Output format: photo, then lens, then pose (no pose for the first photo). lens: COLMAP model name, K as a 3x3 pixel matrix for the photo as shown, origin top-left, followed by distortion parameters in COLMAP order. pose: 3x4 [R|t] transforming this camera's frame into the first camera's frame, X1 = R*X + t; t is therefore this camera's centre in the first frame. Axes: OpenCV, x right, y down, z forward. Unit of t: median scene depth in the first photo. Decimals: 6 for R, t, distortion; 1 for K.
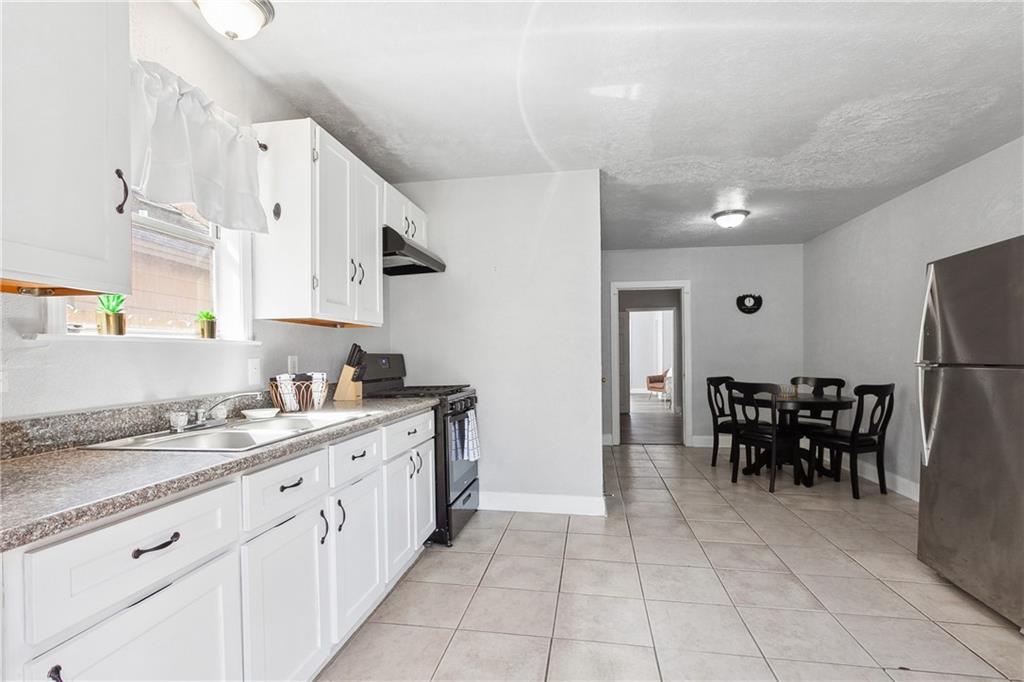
lens RADIAL K [[499.5, 0, 510.7], [0, 499.5, 360.6], [0, 0, 1]] dist [-0.001700, -0.000031]
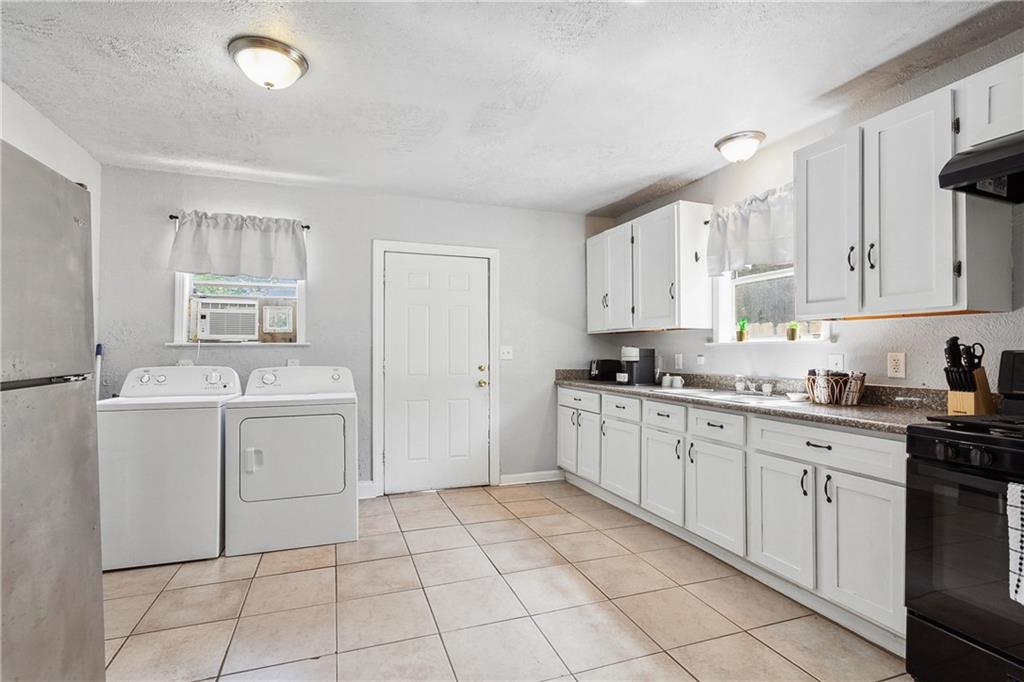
lens RADIAL K [[499.5, 0, 504.1], [0, 499.5, 339.8], [0, 0, 1]] dist [-0.001700, -0.000031]
pose [[-0.881931, -0.002331, -0.471373, 0.838442], [-0.000363, 0.999991, -0.004266, -0.040451], [0.471378, -0.003591, -0.881924, 1.892981]]
